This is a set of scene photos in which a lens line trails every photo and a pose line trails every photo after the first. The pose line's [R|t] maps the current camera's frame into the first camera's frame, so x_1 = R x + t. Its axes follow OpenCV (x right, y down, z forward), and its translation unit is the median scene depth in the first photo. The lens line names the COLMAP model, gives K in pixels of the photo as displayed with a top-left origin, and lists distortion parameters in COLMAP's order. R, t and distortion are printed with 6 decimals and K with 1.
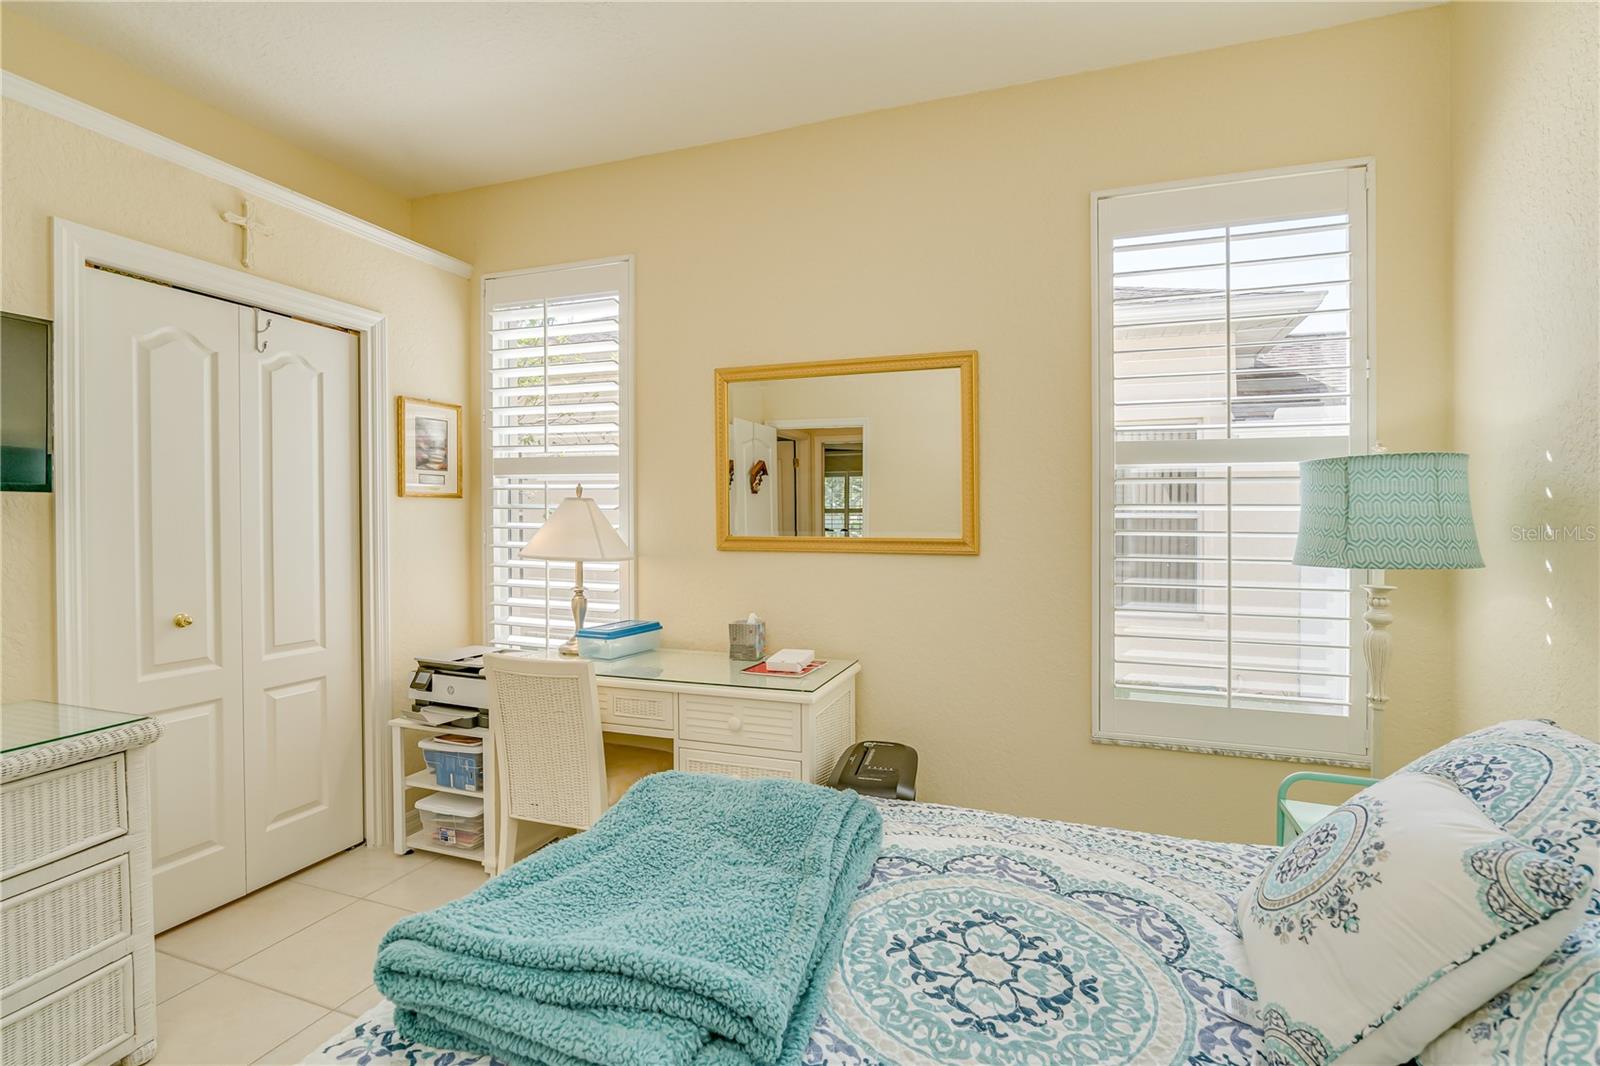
lens RADIAL K [[739.7, 0, 801.7], [0, 739.7, 524.6], [0, 0, 1]] dist [-0.025193, 0.002224]
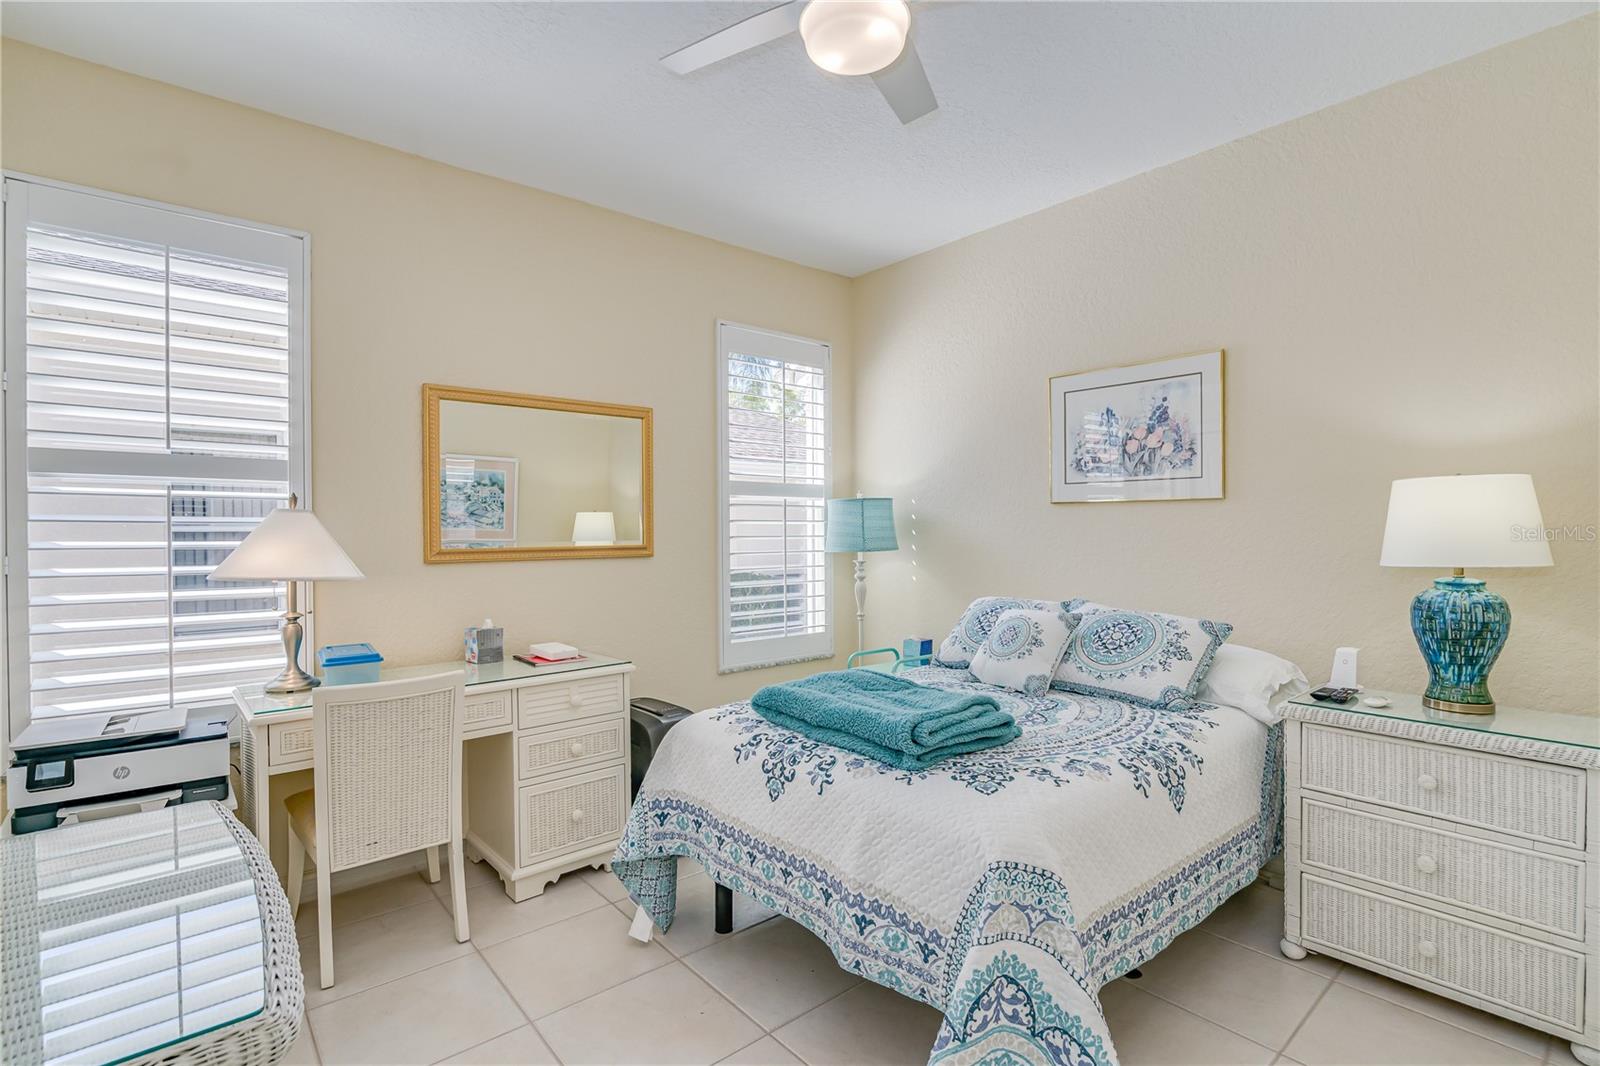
lens RADIAL K [[739.7, 0, 811.2], [0, 739.7, 528.2], [0, 0, 1]] dist [-0.025193, 0.002224]
pose [[0.494924, -0.006242, 0.868914, -0.812220], [0.015605, 0.999877, -0.001706, -0.004258], [-0.868796, 0.014404, 0.494961, 0.057803]]
